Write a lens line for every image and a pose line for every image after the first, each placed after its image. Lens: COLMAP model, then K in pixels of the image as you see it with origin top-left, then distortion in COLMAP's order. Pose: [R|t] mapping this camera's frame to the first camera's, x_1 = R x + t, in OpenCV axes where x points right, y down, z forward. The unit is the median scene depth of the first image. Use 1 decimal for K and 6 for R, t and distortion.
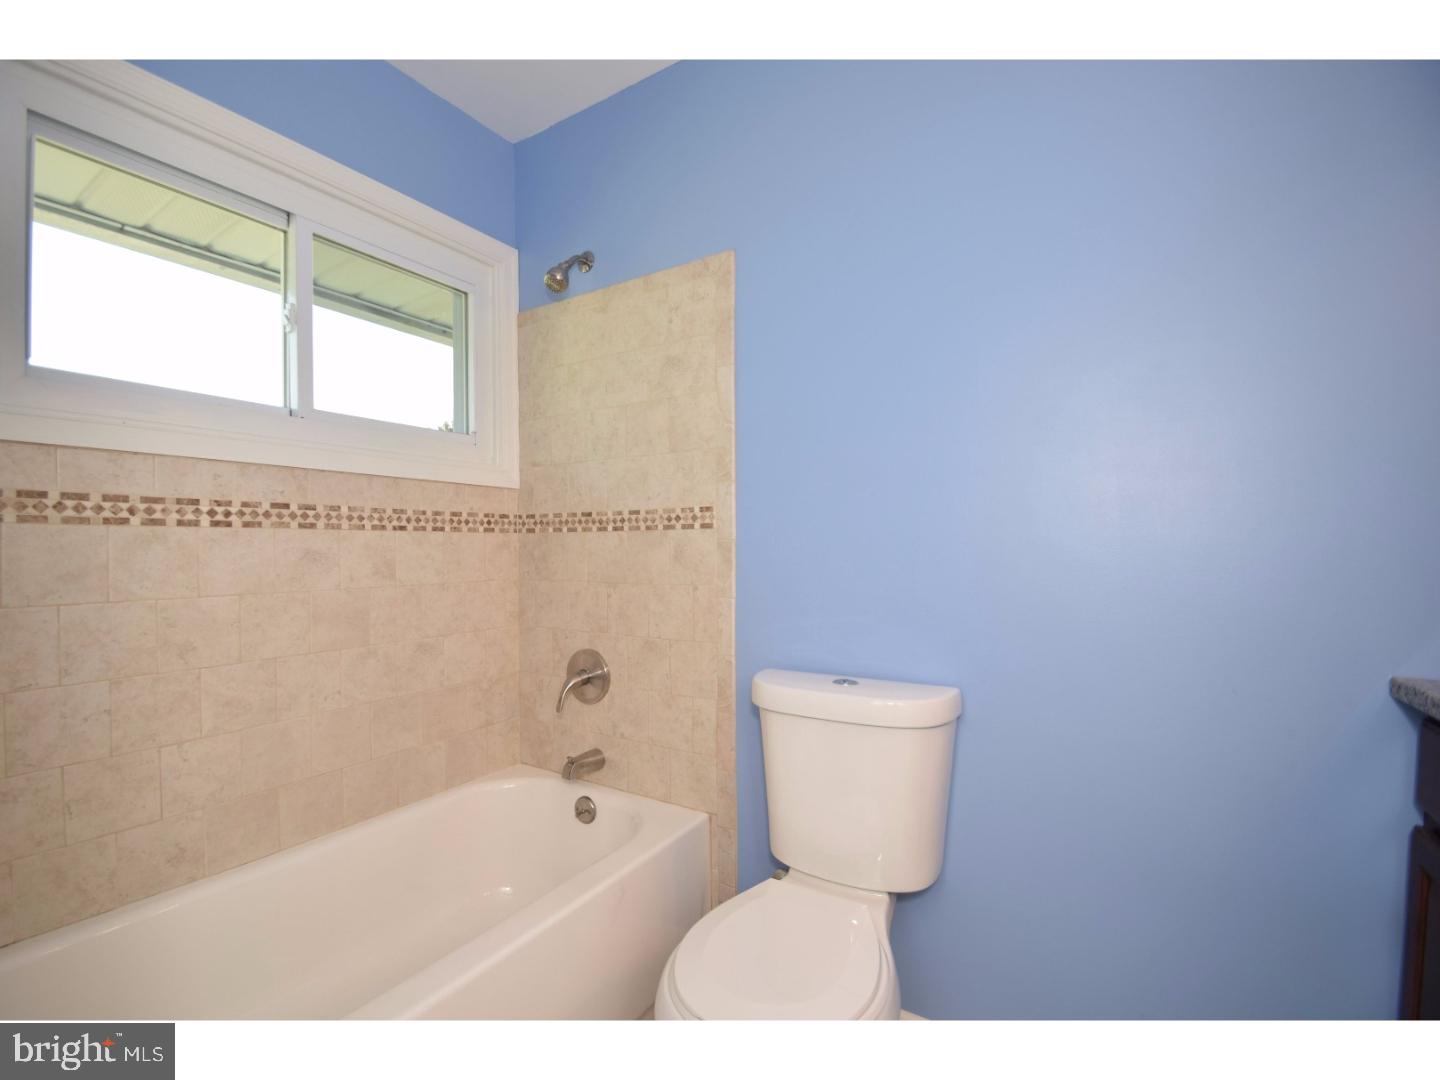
lens RADIAL K [[642.7, 0, 716.9], [0, 642.7, 548.1], [0, 0, 1]] dist [-0.001845, -0.000200]
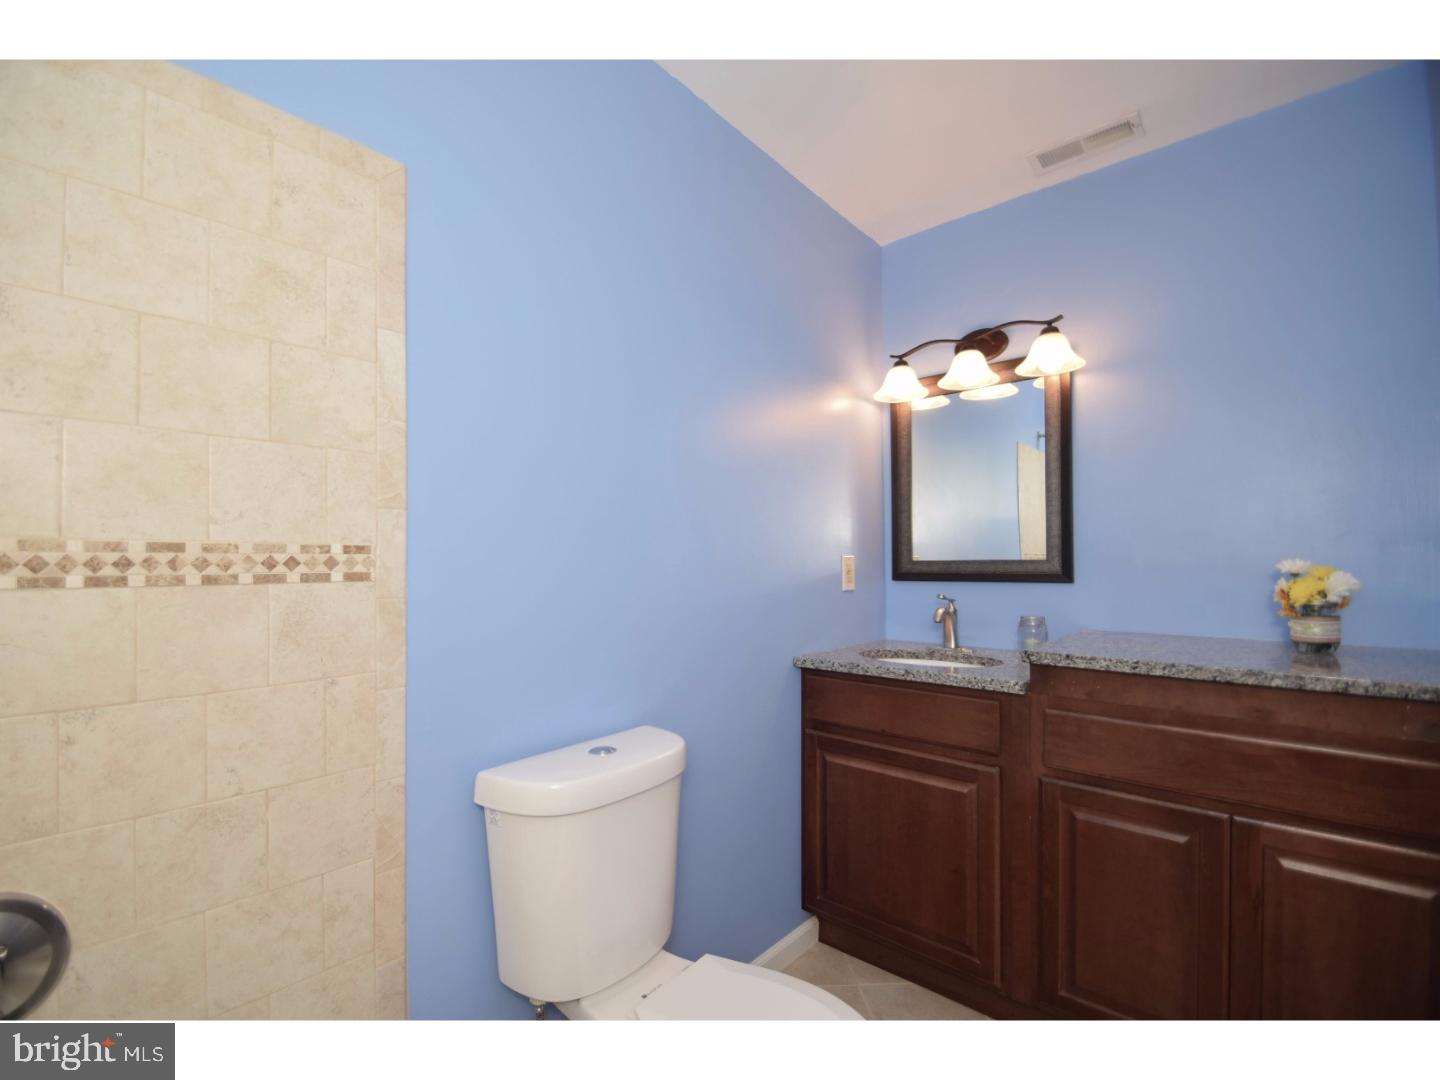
lens RADIAL K [[642.7, 0, 716.9], [0, 642.7, 548.1], [0, 0, 1]] dist [-0.001845, -0.000200]
pose [[0.174894, 0.029675, 0.984140, -0.540180], [0.000109, 0.999545, -0.030159, -0.042174], [-0.984587, 0.005382, 0.174811, 0.539261]]
